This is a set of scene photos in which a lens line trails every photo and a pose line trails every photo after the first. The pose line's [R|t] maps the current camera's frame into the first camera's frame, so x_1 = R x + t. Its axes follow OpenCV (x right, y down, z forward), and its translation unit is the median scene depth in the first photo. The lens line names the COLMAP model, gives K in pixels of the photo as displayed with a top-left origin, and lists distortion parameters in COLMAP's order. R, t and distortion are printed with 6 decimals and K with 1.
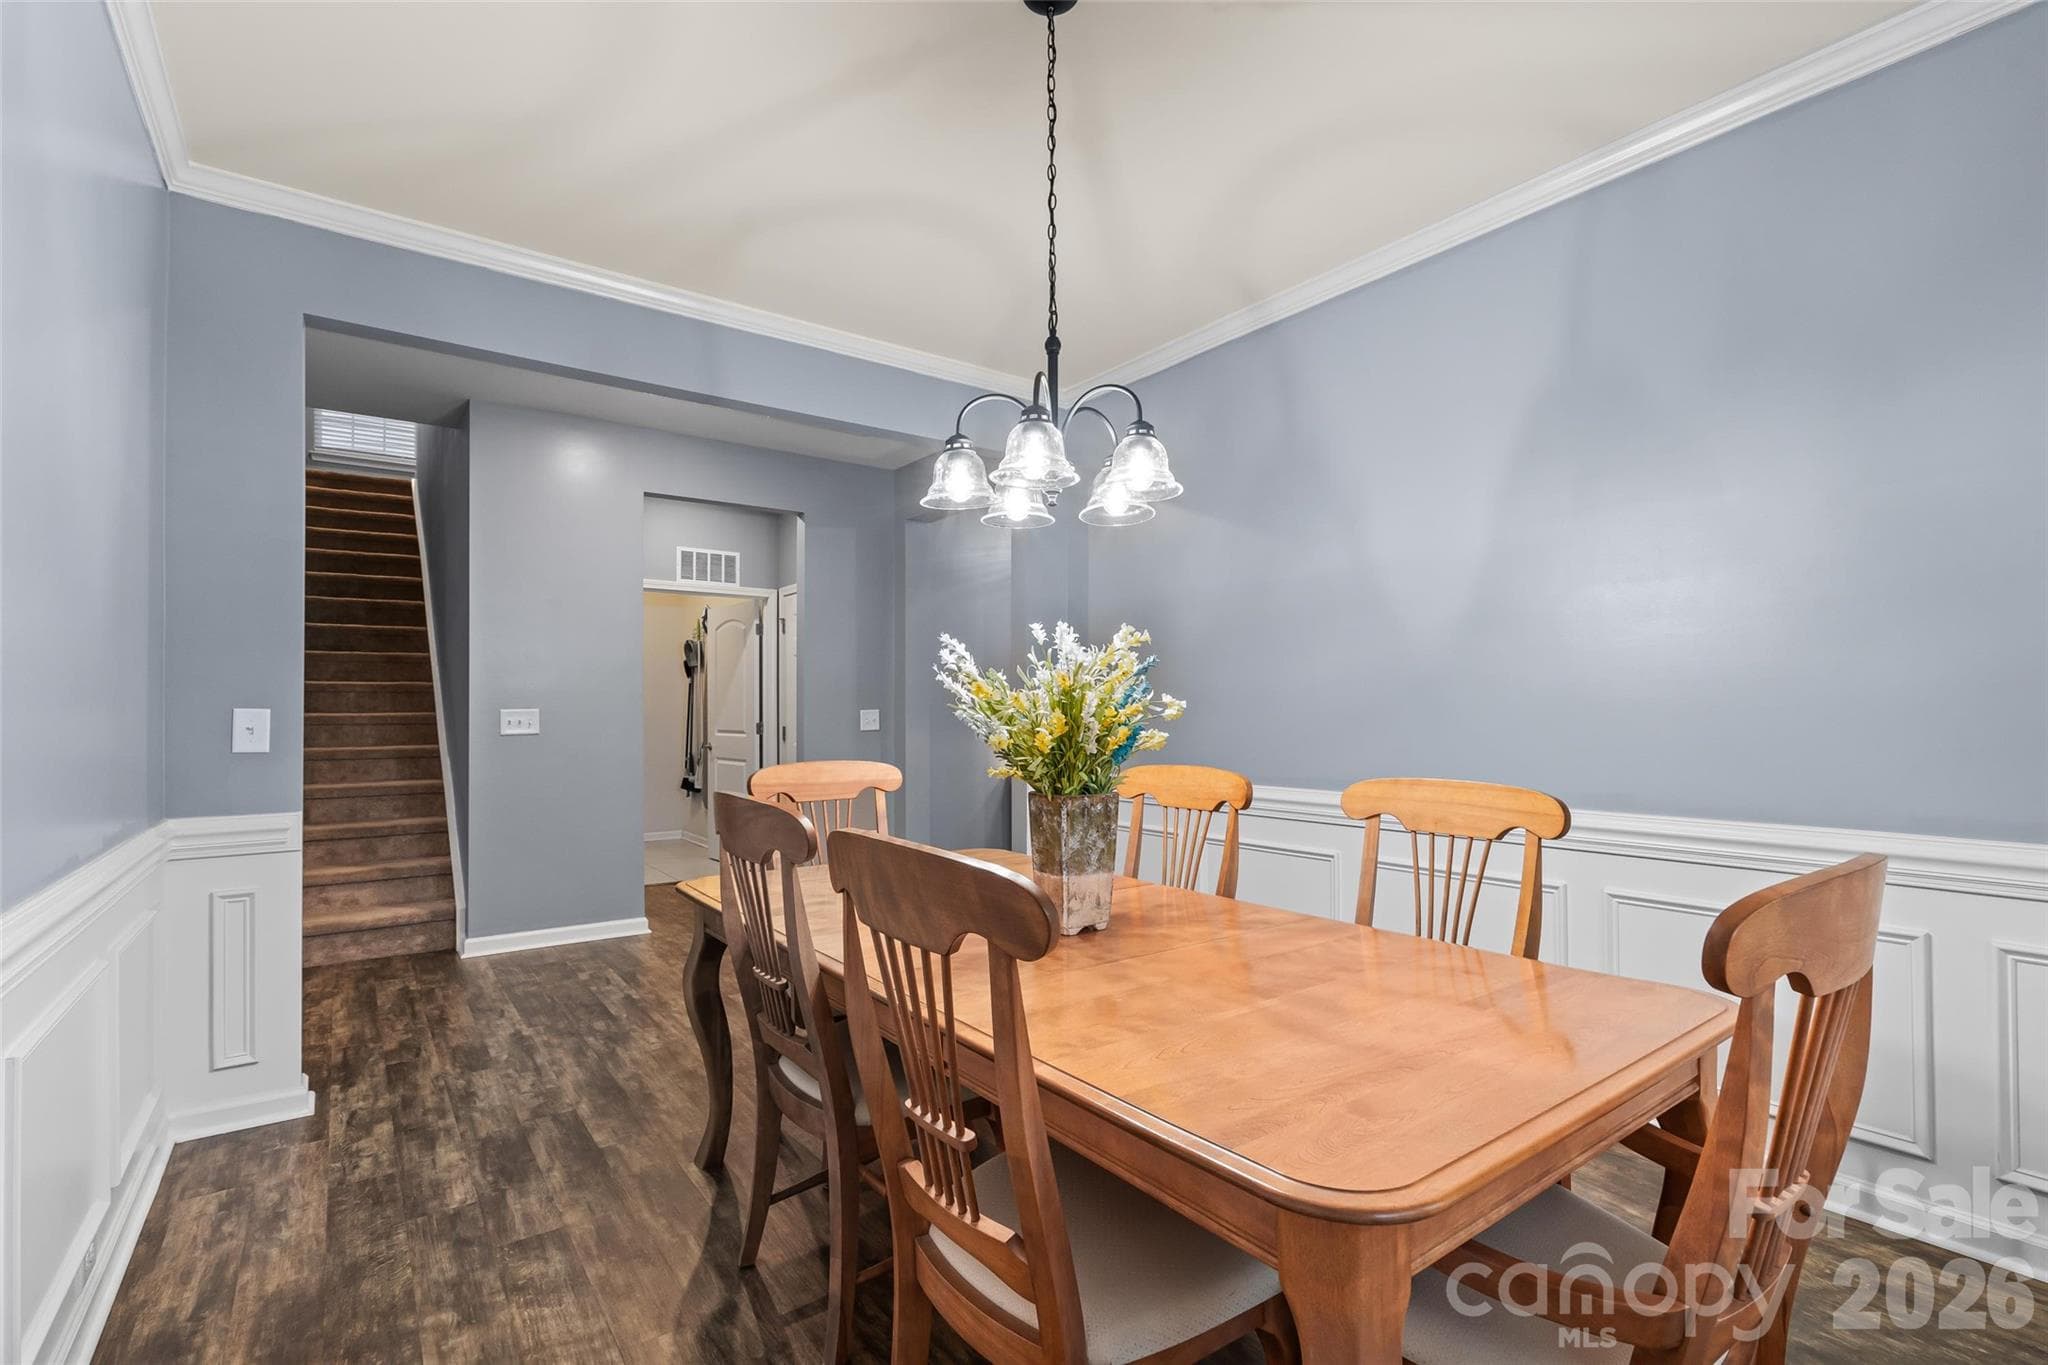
lens RADIAL K [[929.1, 0, 1024.0], [0, 929.1, 682.5], [0, 0, 1]] dist [-0.019088, 0.000054]
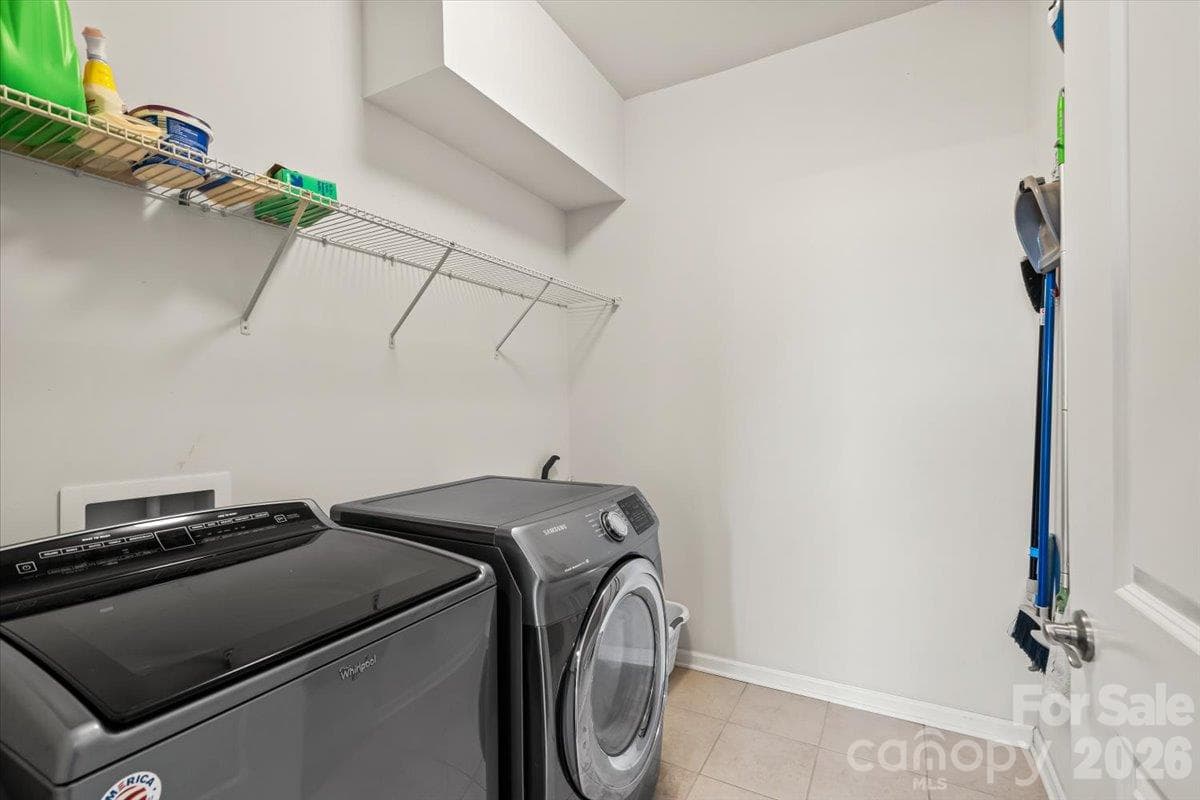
lens RADIAL K [[544.4, 0, 600.0], [0, 544.4, 400.0], [0, 0, 1]] dist [-0.019088, 0.000054]
pose [[0.423004, 0.002882, -0.906123, -0.256656], [0.025164, 0.999572, 0.014927, 0.019571], [0.905778, -0.029115, 0.422750, 0.781113]]
